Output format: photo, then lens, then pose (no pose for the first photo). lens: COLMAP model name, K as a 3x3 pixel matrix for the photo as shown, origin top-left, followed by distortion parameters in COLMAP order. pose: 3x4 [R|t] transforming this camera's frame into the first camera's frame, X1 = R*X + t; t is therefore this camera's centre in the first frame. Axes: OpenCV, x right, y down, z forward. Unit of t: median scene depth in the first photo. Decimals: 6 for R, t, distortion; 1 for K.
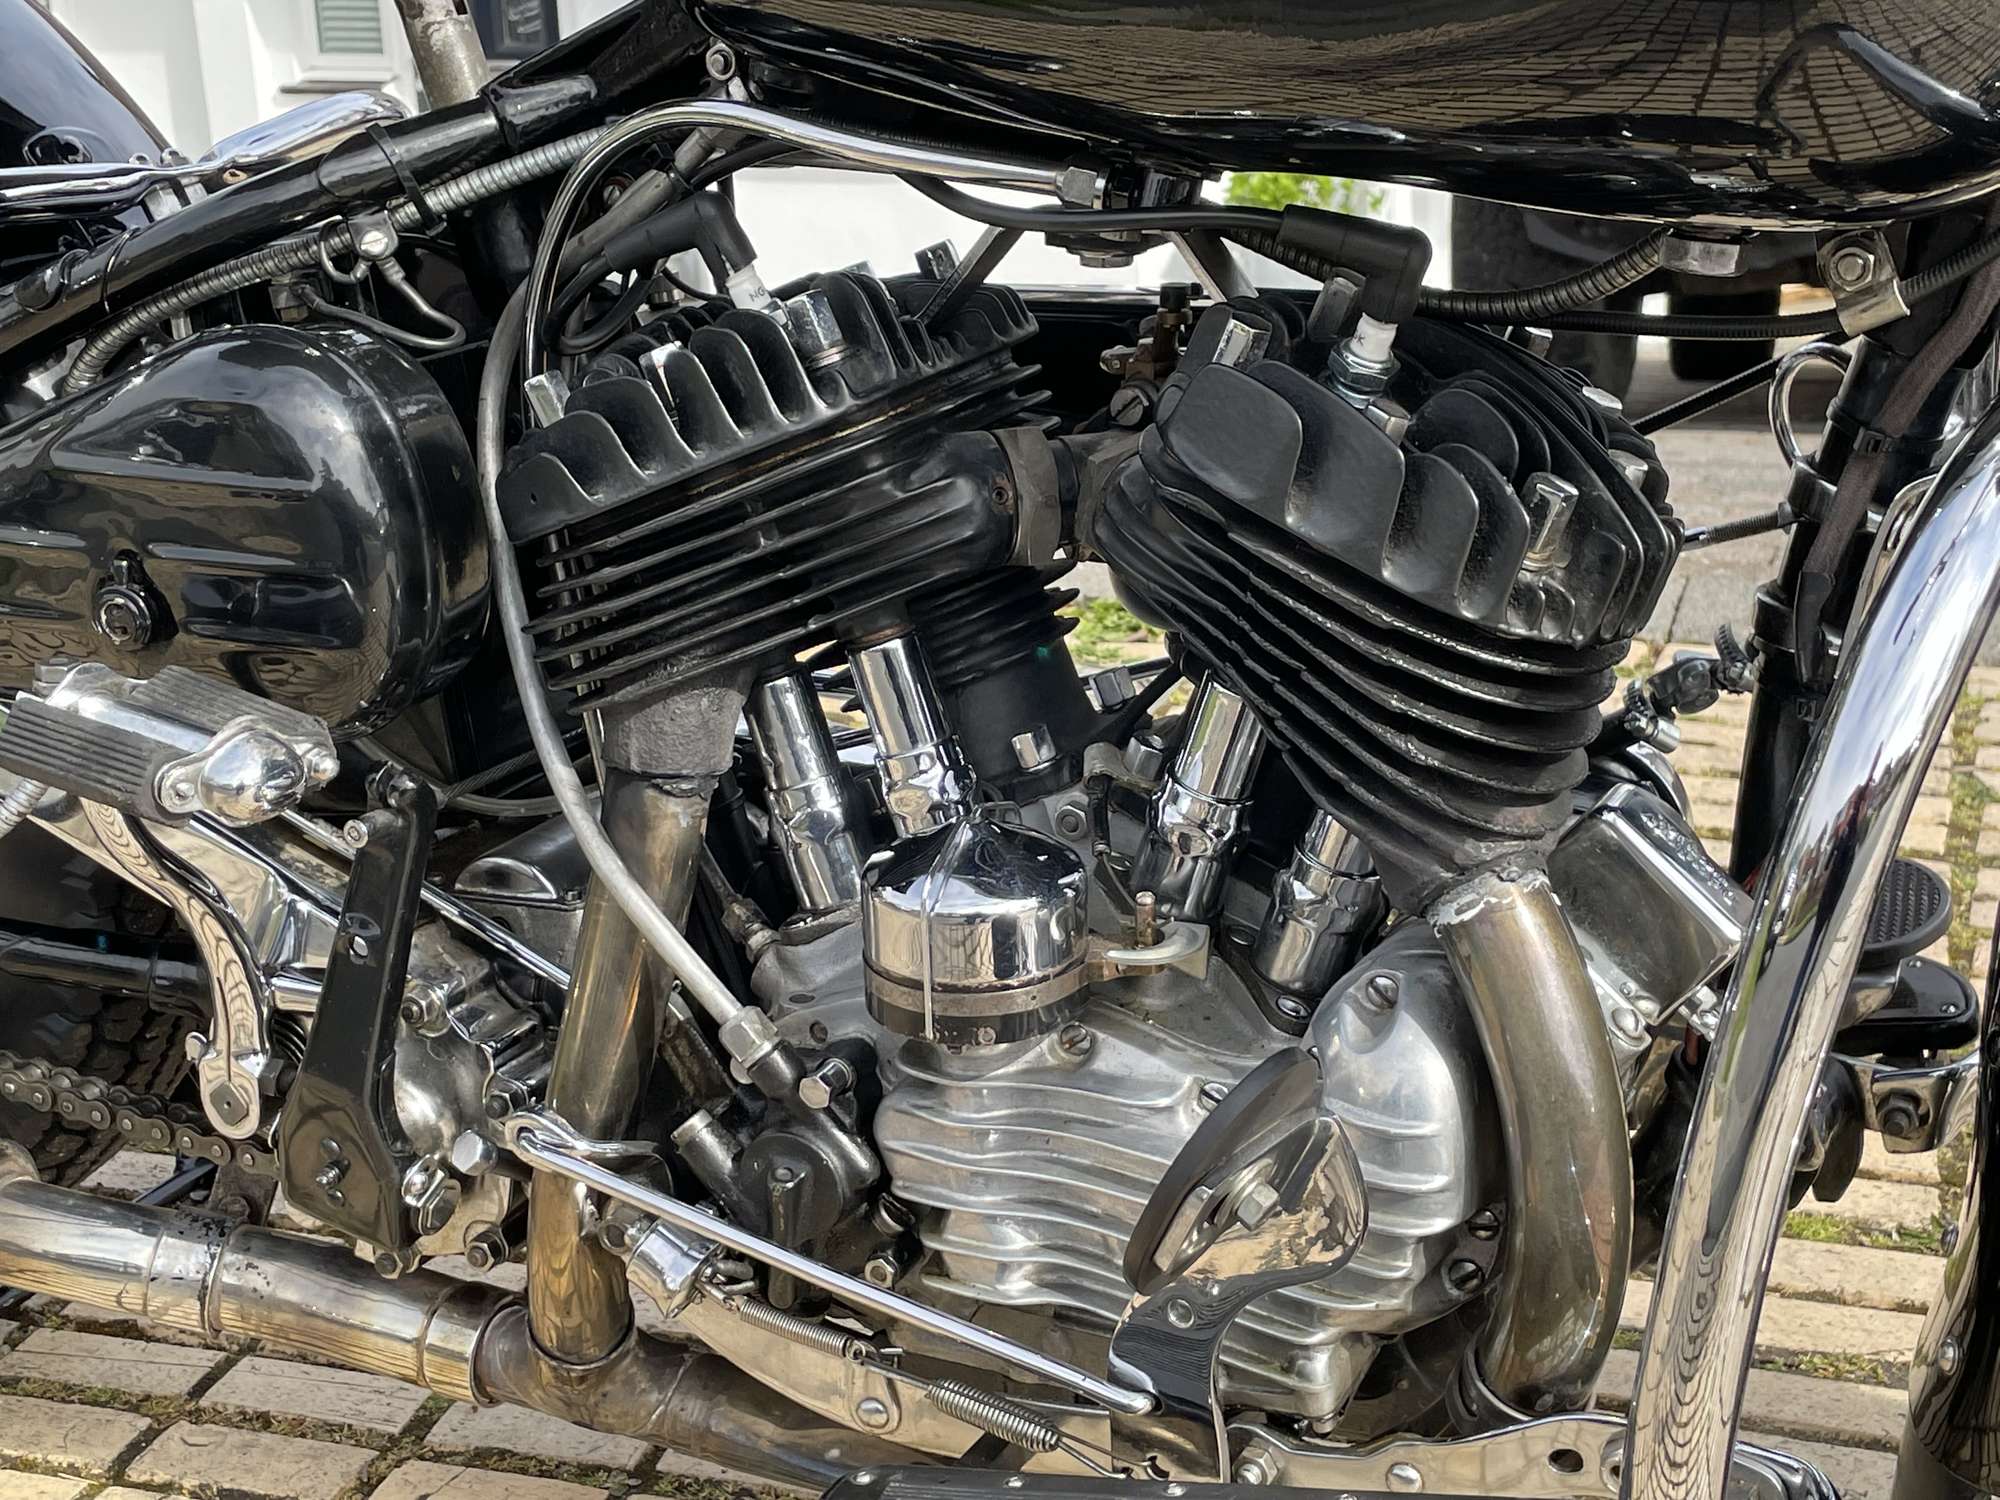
lens RADIAL K [[2773.3, 0, 1000.0], [0, 2773.3, 750.0], [0, 0, 1]] dist [0.002875, 0.005286]
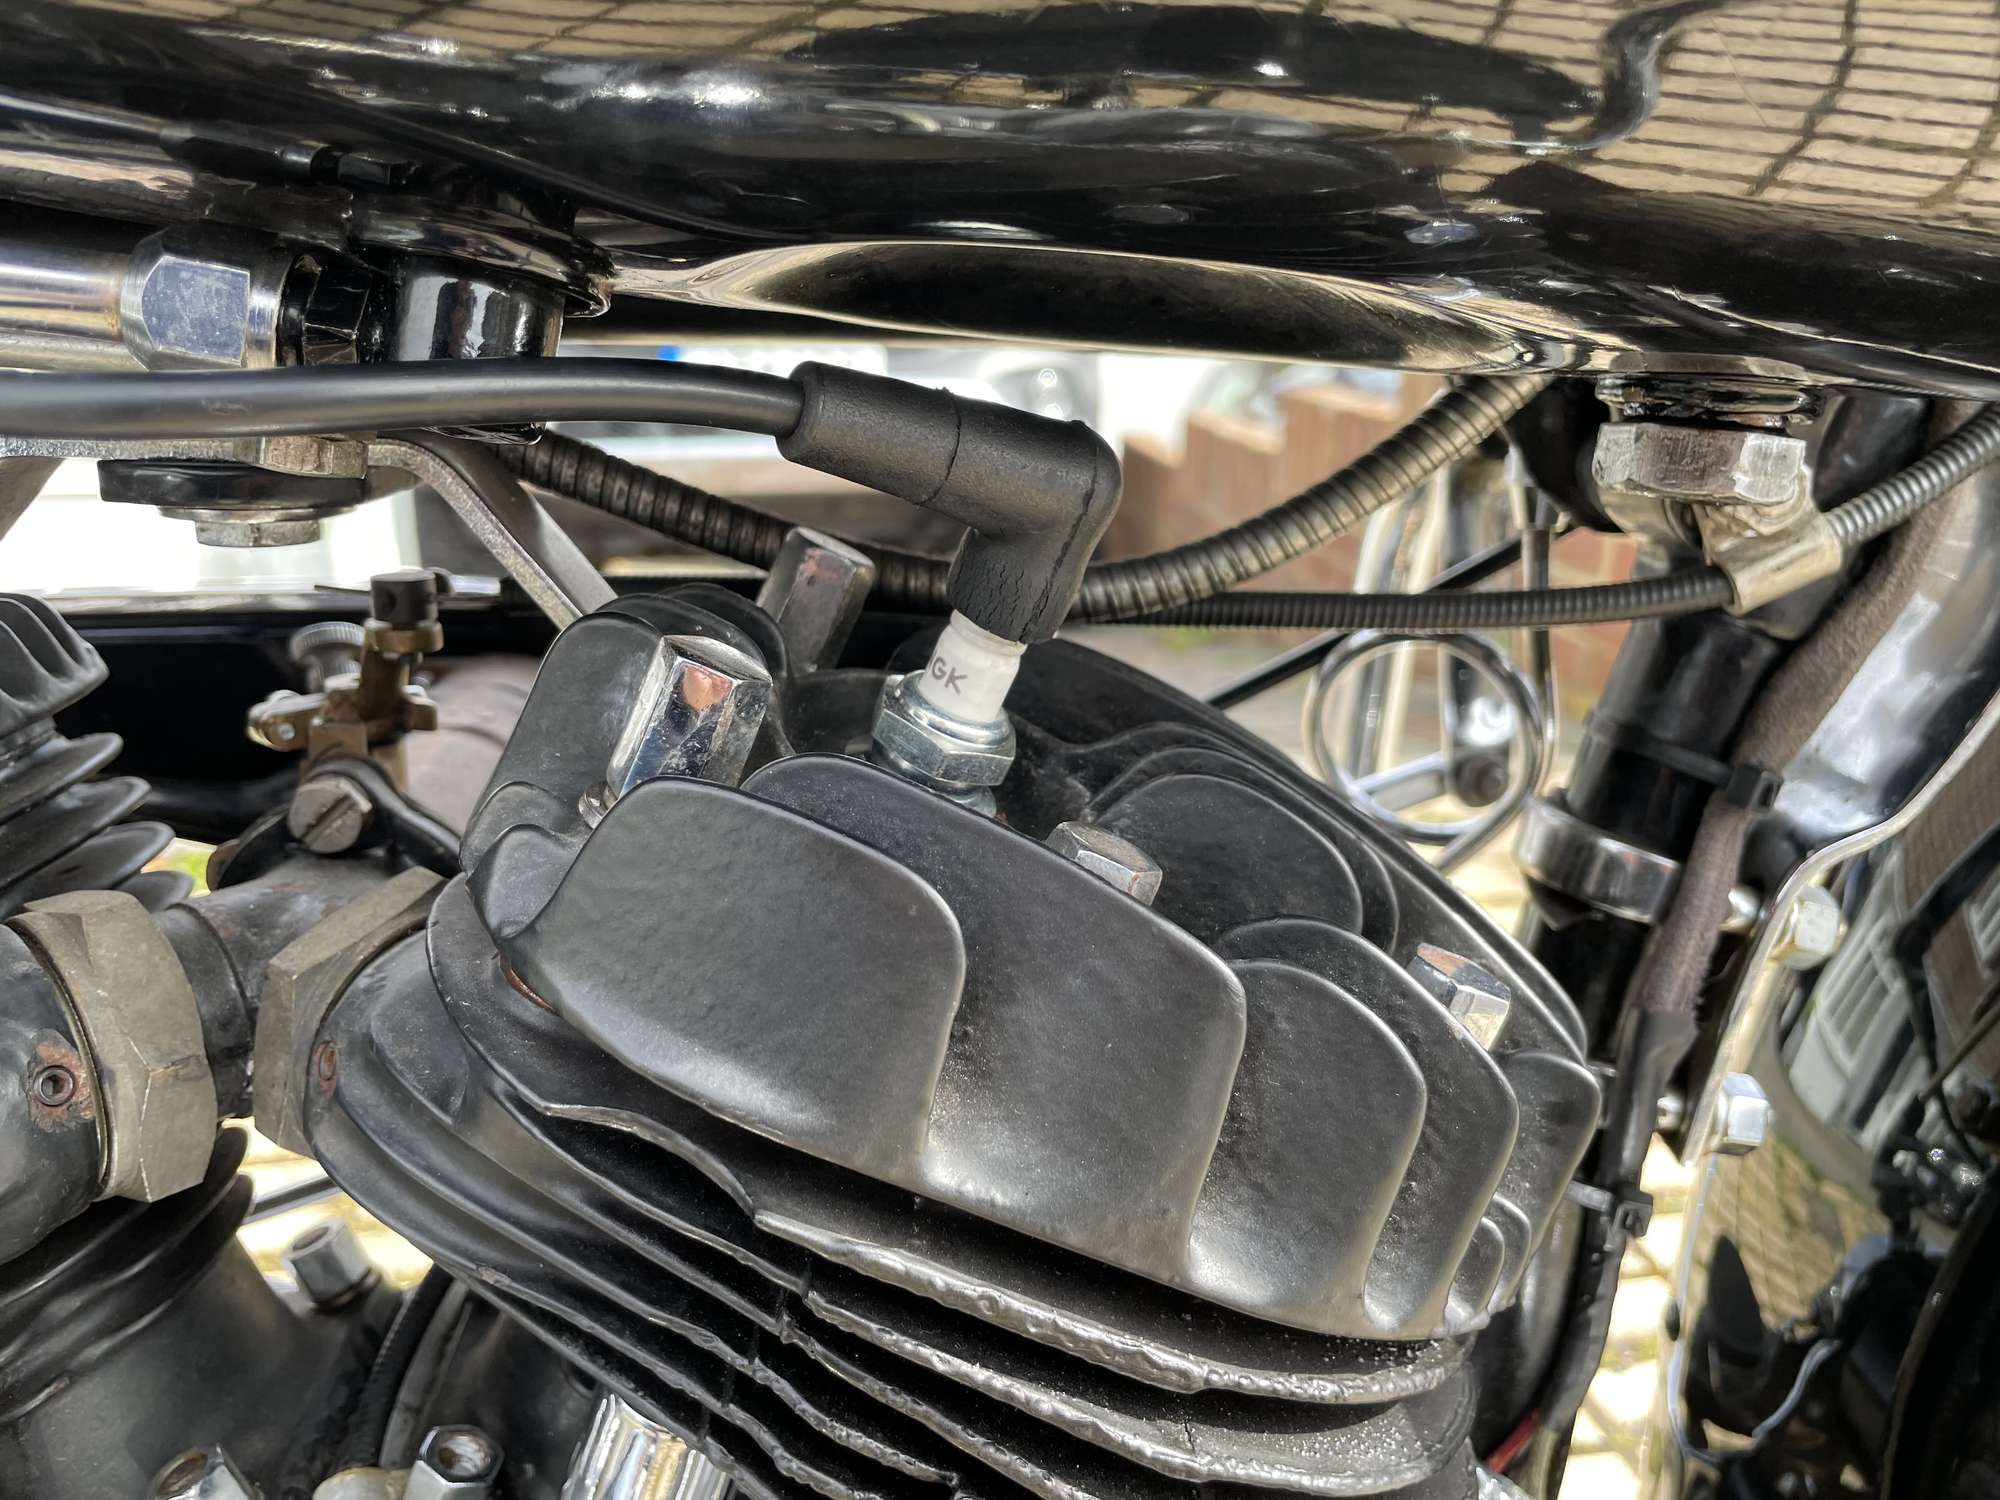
lens RADIAL K [[1446.4, 0, 1000.0], [0, 1446.4, 750.0], [0, 0, 1]] dist [-0.007751, -0.008507]
pose [[0.840237, -0.110348, 0.530871, 0.011201], [0.127507, 0.991828, 0.004352, -0.132017], [-0.527013, 0.064033, 0.847441, 0.770132]]
